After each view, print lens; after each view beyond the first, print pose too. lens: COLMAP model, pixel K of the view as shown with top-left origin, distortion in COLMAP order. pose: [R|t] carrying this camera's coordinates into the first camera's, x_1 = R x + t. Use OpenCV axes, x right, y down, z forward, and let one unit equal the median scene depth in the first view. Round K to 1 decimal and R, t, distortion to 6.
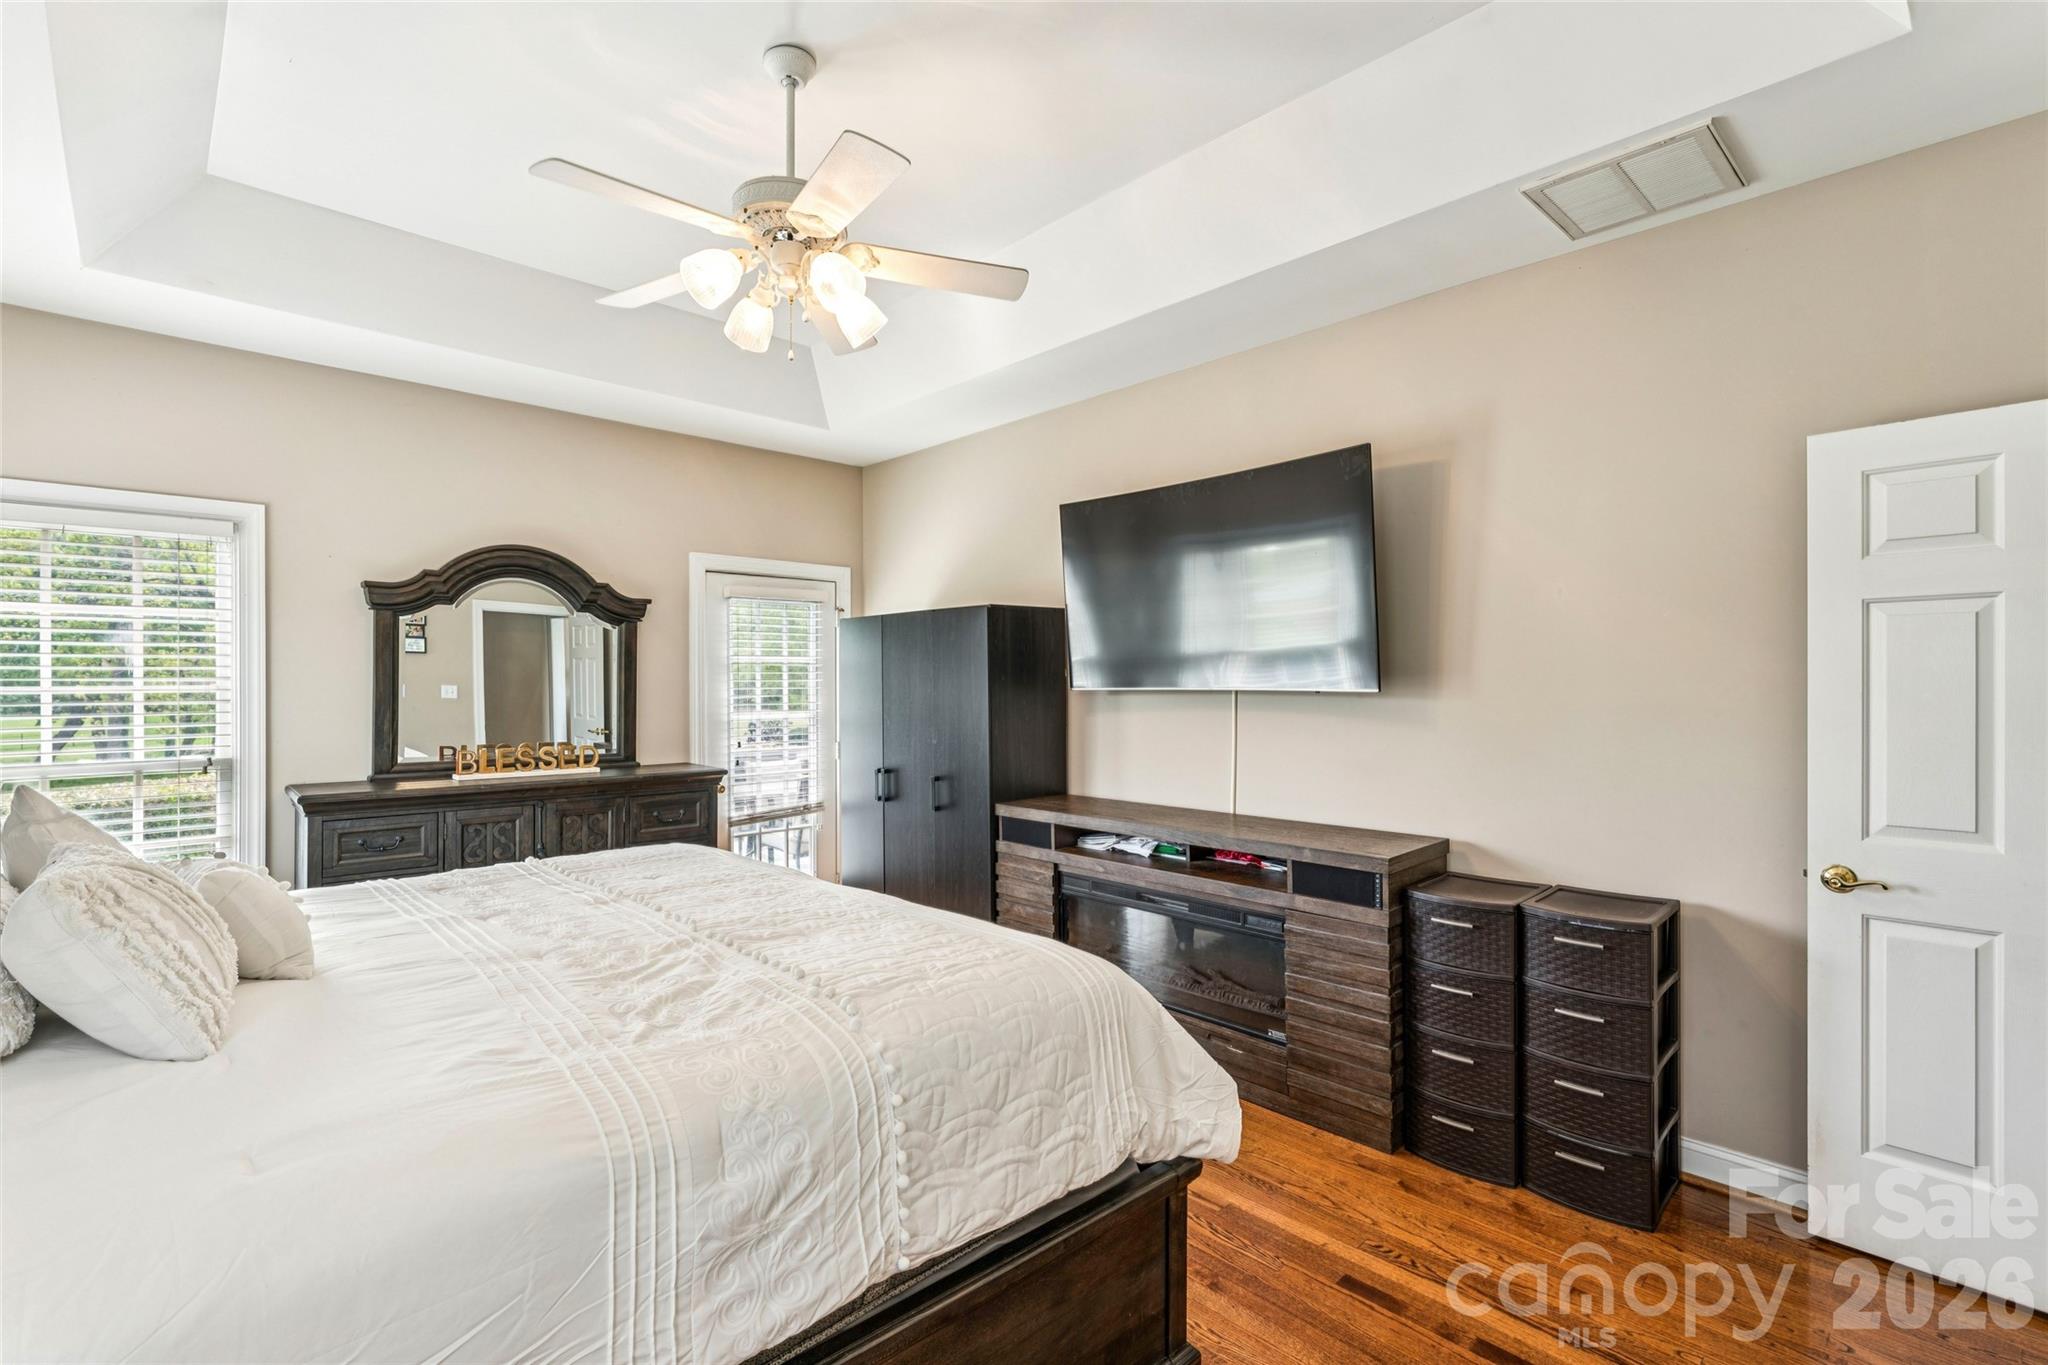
lens RADIAL K [[938.1, 0, 1024.0], [0, 938.1, 682.5], [0, 0, 1]] dist [0.000600, -0.000076]
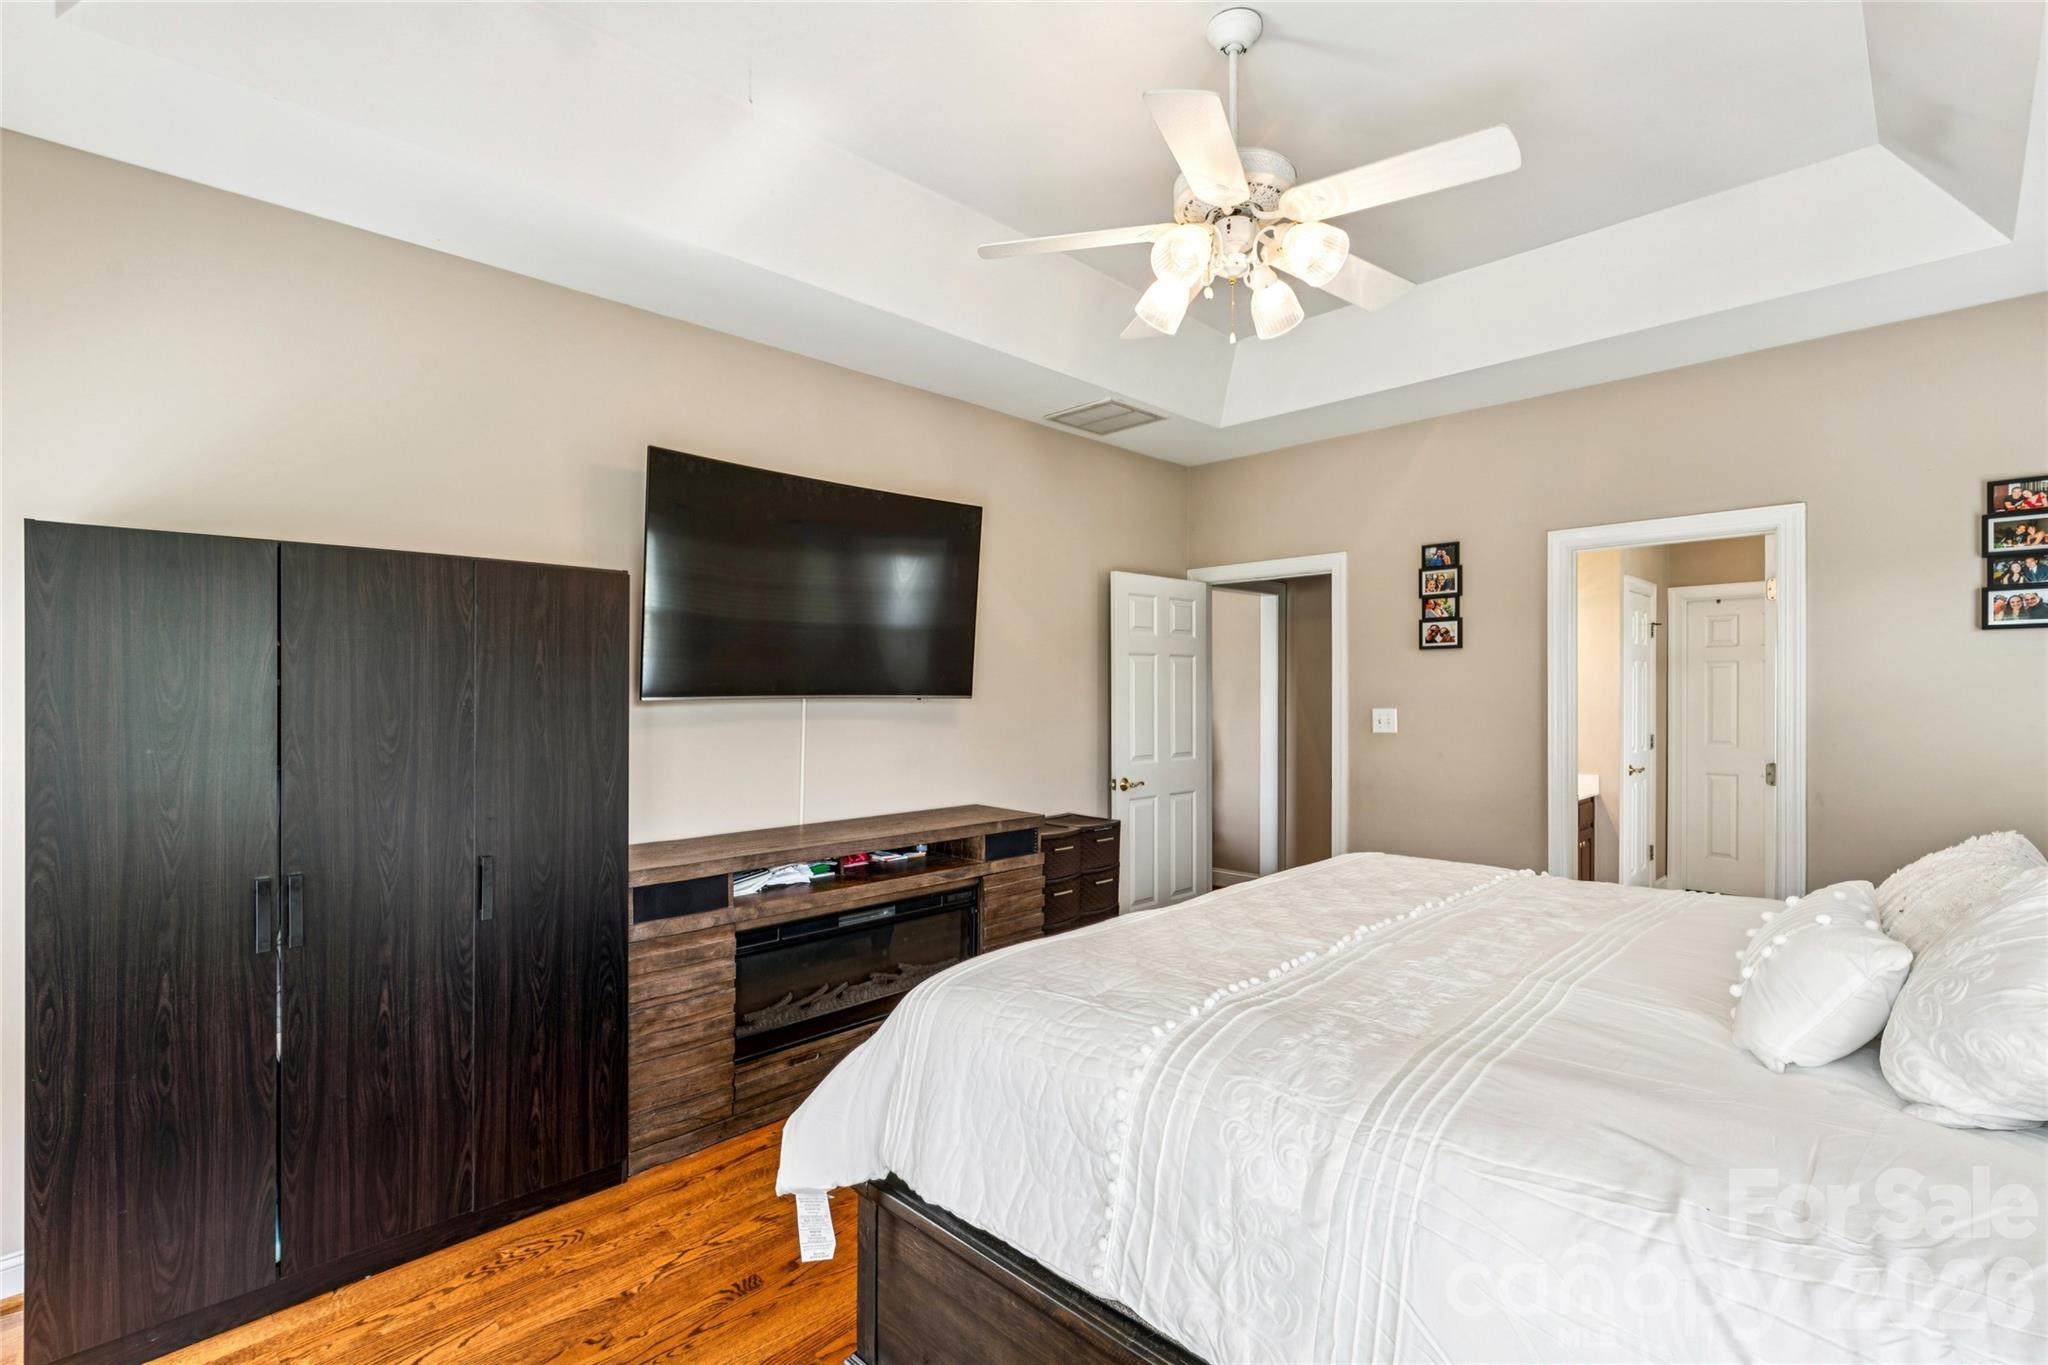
lens RADIAL K [[938.1, 0, 1024.0], [0, 938.1, 682.5], [0, 0, 1]] dist [0.000600, -0.000076]
pose [[-0.030098, 0.007104, 0.999522, -0.572557], [-0.003280, 0.999969, -0.007206, -0.001222], [-0.999542, -0.003495, -0.030074, 0.598828]]
